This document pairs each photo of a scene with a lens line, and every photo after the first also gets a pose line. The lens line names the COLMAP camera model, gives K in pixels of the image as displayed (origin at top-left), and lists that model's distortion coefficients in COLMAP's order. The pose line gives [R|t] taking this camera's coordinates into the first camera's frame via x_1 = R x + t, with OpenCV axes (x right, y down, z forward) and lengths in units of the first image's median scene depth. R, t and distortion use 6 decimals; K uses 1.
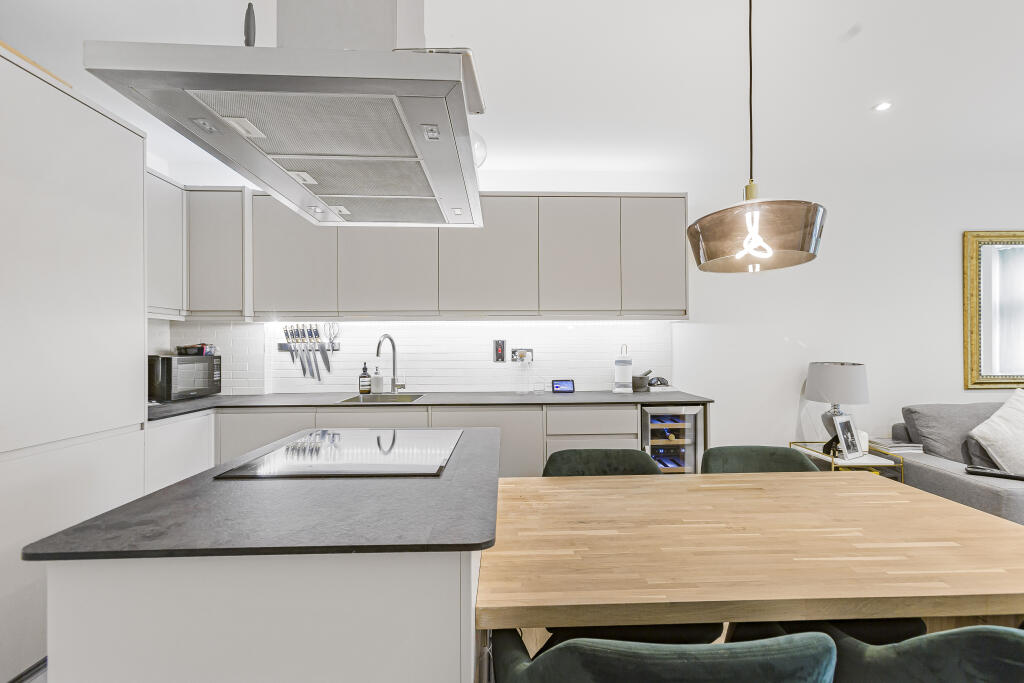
lens RADIAL K [[454.5, 0, 515.1], [0, 454.5, 342.3], [0, 0, 1]] dist [0.000670, 0.000803]
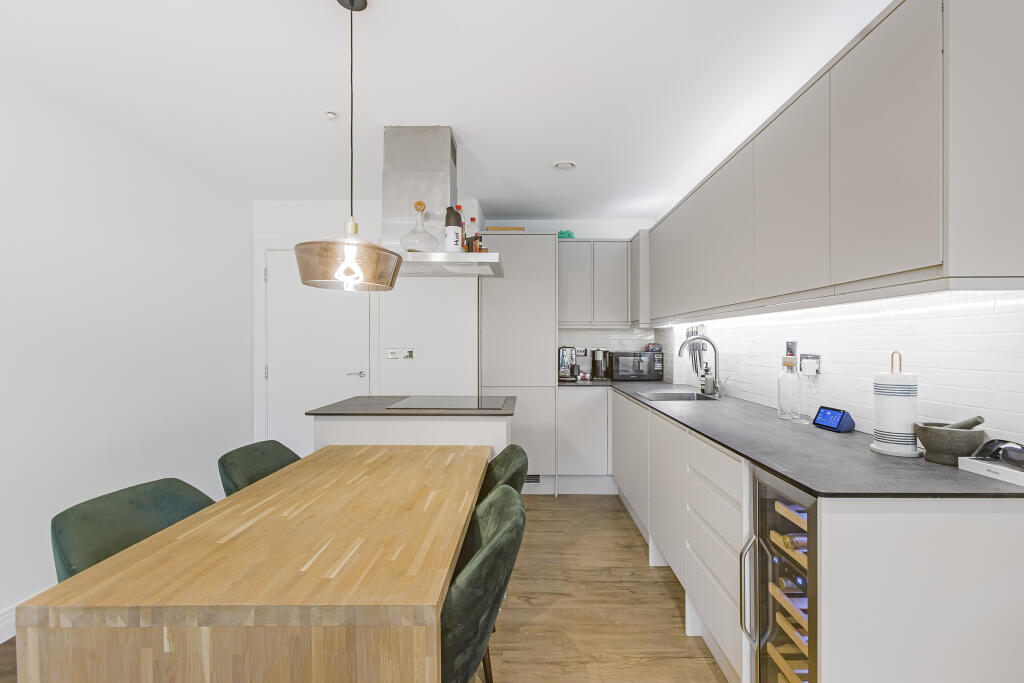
lens RADIAL K [[454.5, 0, 511.5], [0, 454.5, 343.5], [0, 0, 1]] dist [0.000670, 0.000803]
pose [[-0.049101, 0.005026, -0.998781, 1.517894], [0.008318, 0.999955, 0.004623, -0.014033], [0.998759, -0.008081, -0.049141, 1.323092]]
